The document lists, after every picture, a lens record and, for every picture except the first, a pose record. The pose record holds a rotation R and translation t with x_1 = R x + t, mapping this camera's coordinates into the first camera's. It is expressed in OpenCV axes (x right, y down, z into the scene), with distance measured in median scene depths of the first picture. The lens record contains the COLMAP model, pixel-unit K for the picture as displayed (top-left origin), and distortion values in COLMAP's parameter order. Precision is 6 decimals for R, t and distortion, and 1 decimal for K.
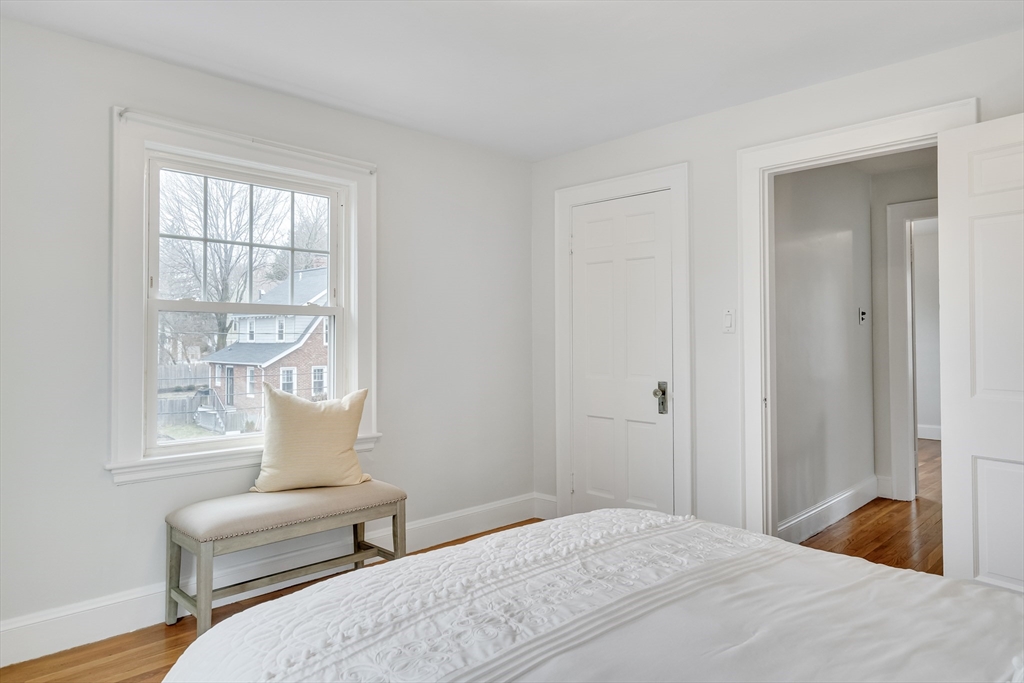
lens RADIAL K [[647.3, 0, 527.6], [0, 647.3, 325.6], [0, 0, 1]] dist [0.005793, 0.002988]
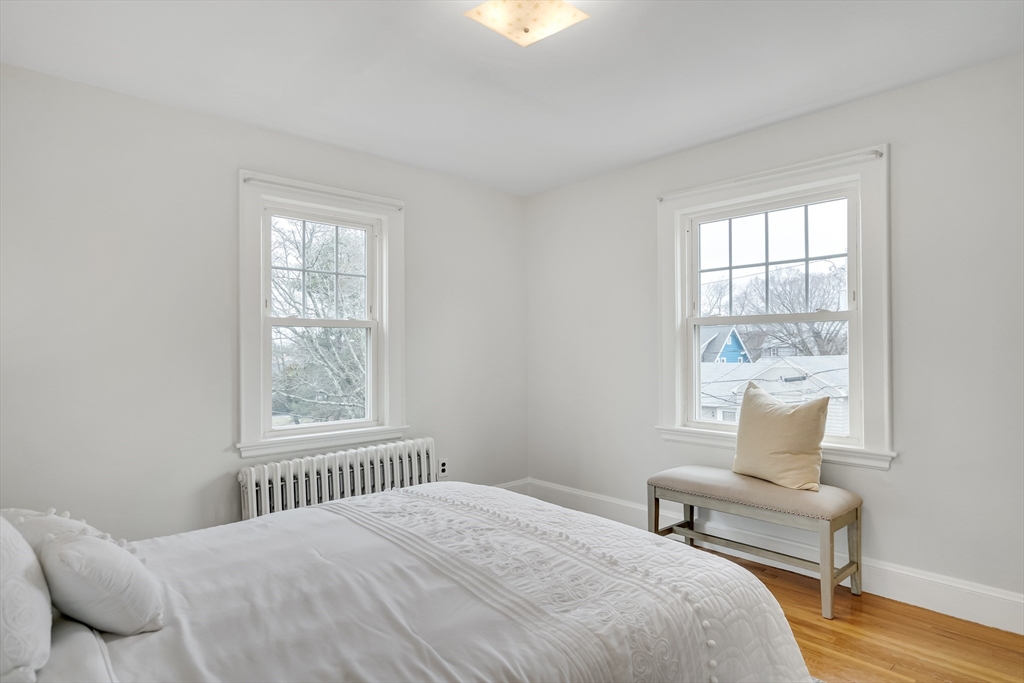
lens RADIAL K [[575.4, 0, 511.5], [0, 575.4, 340.1], [0, 0, 1]] dist [0.006611, 0.002314]
pose [[-0.054982, -0.014388, -0.998384, 0.711333], [0.026327, 0.999528, -0.015855, 0.018115], [0.998140, -0.027157, -0.054577, 0.670914]]
